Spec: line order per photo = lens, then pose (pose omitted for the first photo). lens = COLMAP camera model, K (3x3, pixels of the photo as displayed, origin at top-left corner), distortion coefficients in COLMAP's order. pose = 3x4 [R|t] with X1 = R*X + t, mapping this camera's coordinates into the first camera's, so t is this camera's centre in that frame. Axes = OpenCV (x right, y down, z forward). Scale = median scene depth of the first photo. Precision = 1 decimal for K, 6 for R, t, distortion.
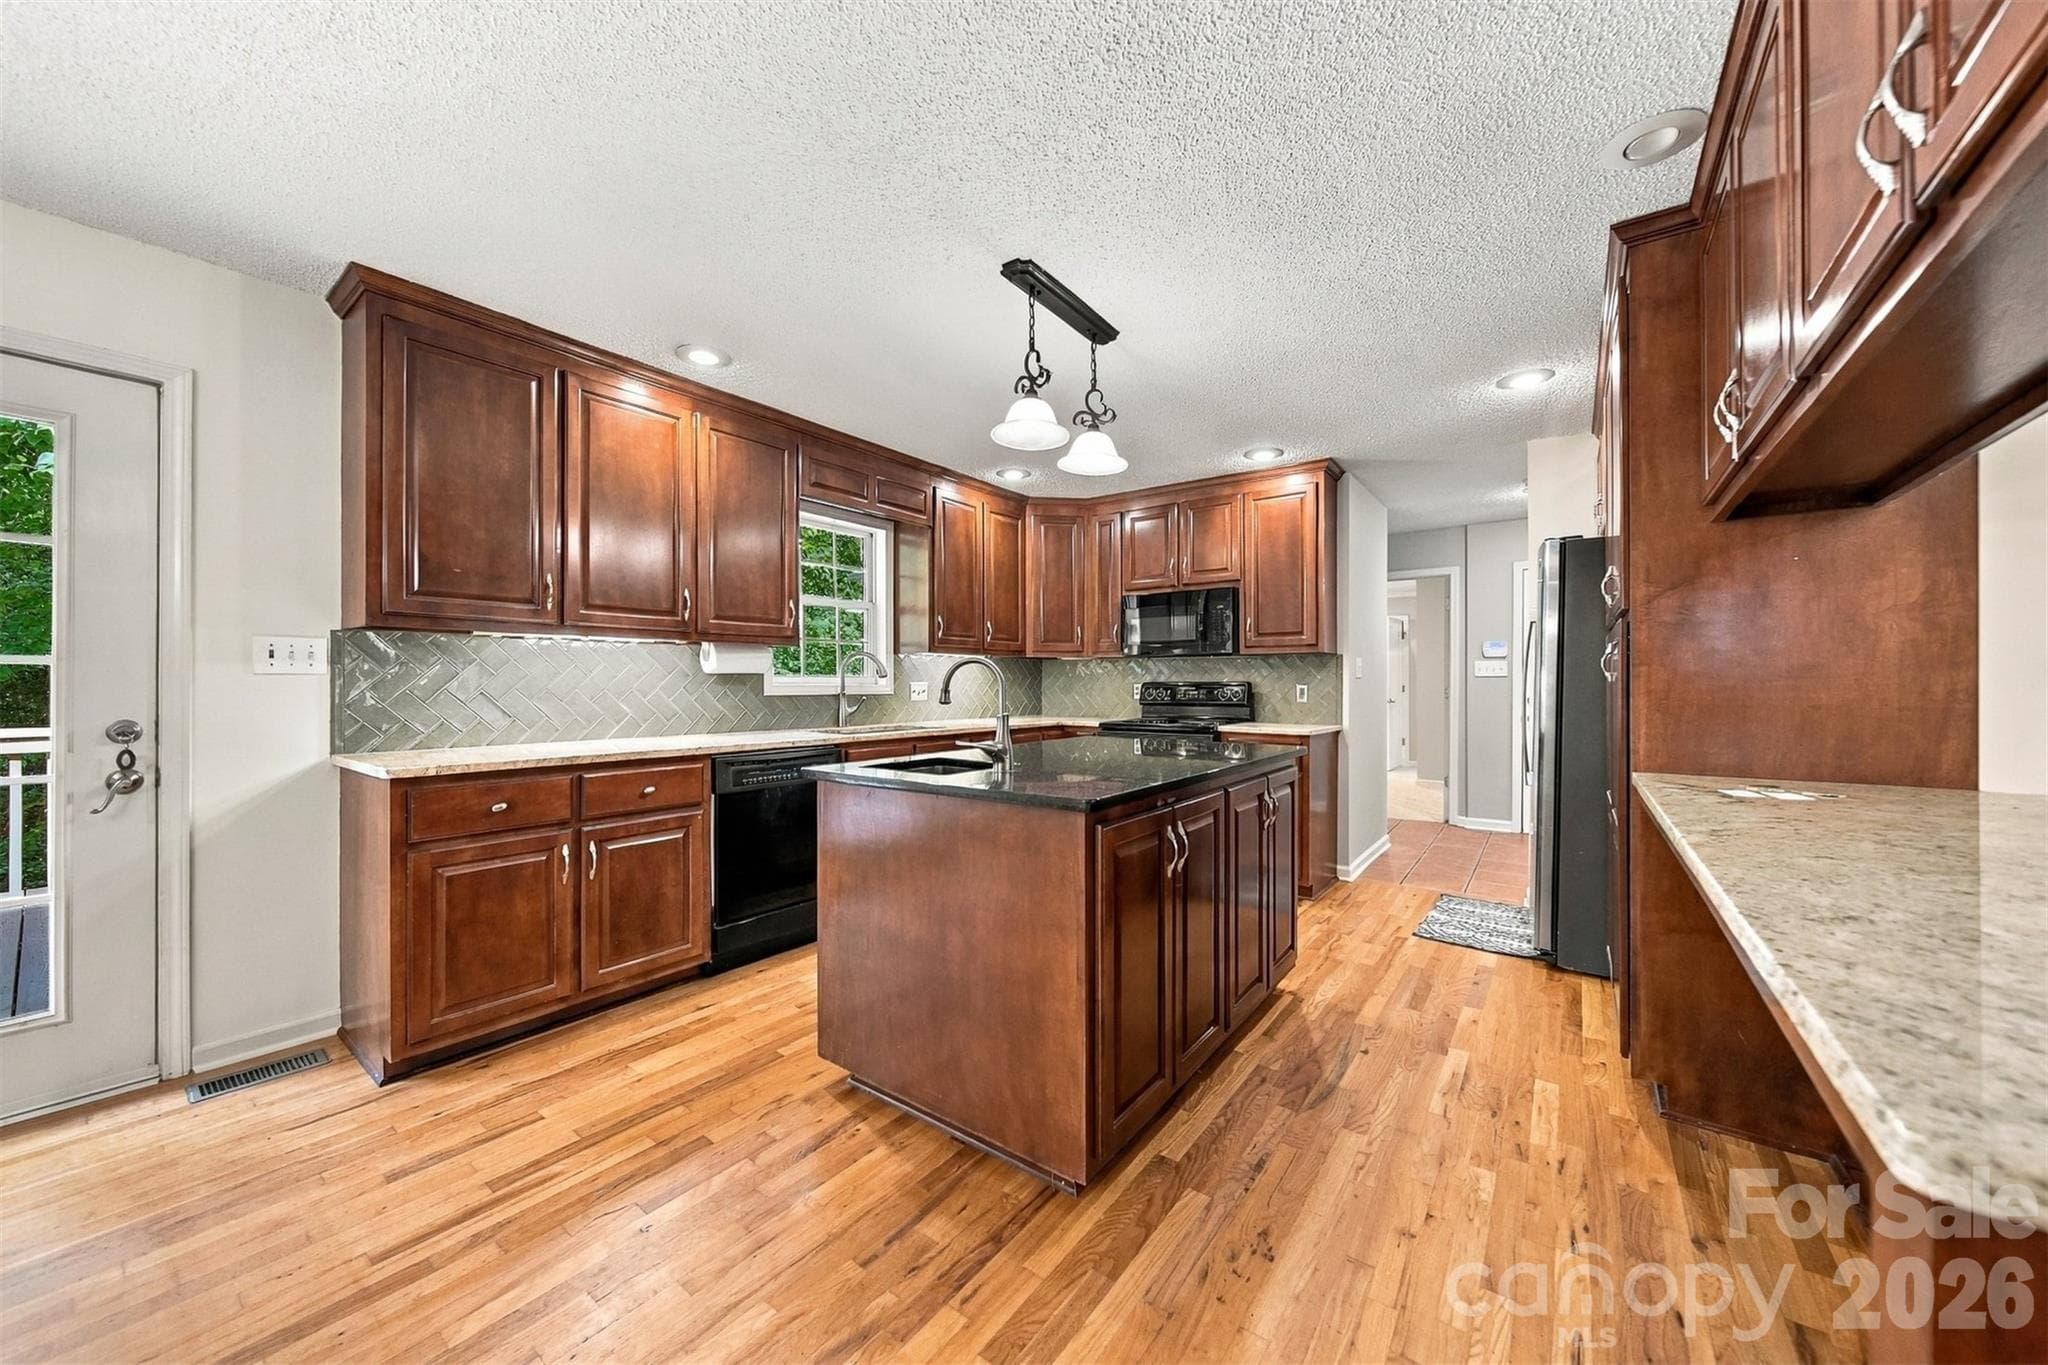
lens RADIAL K [[739.8, 0, 1024.0], [0, 739.8, 682.5], [0, 0, 1]] dist [-0.005383, -0.000048]
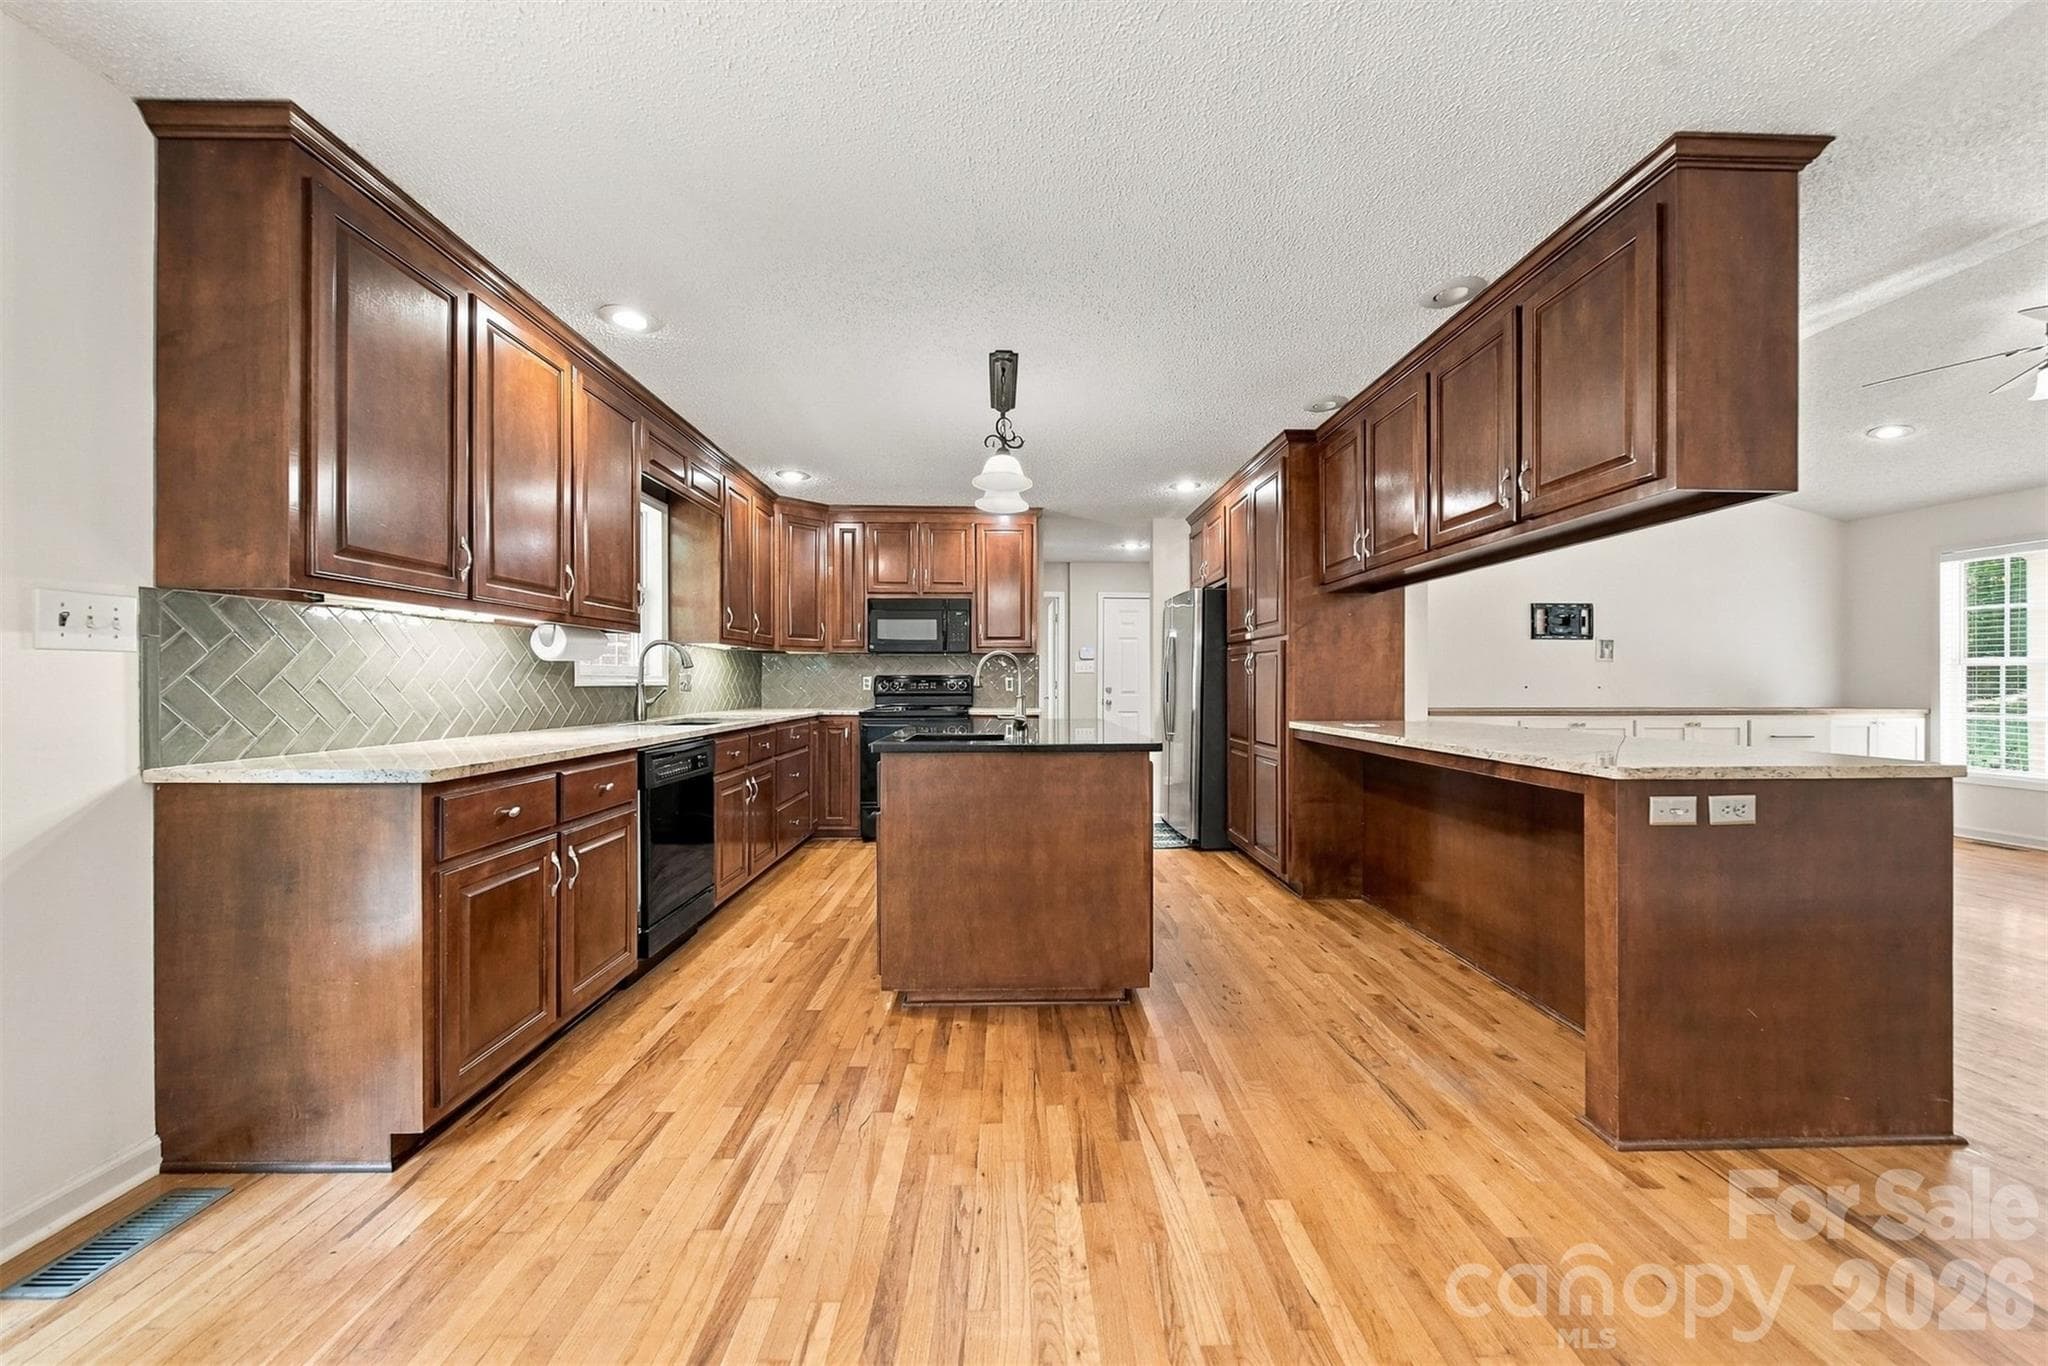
lens RADIAL K [[739.8, 0, 1024.0], [0, 739.8, 683.0], [0, 0, 1]] dist [-0.005383, -0.000048]
pose [[0.780237, -0.001010, 0.625483, -0.782155], [-0.000730, 0.999997, 0.002525, 0.016210], [-0.625483, -0.002427, 0.780234, -0.046097]]
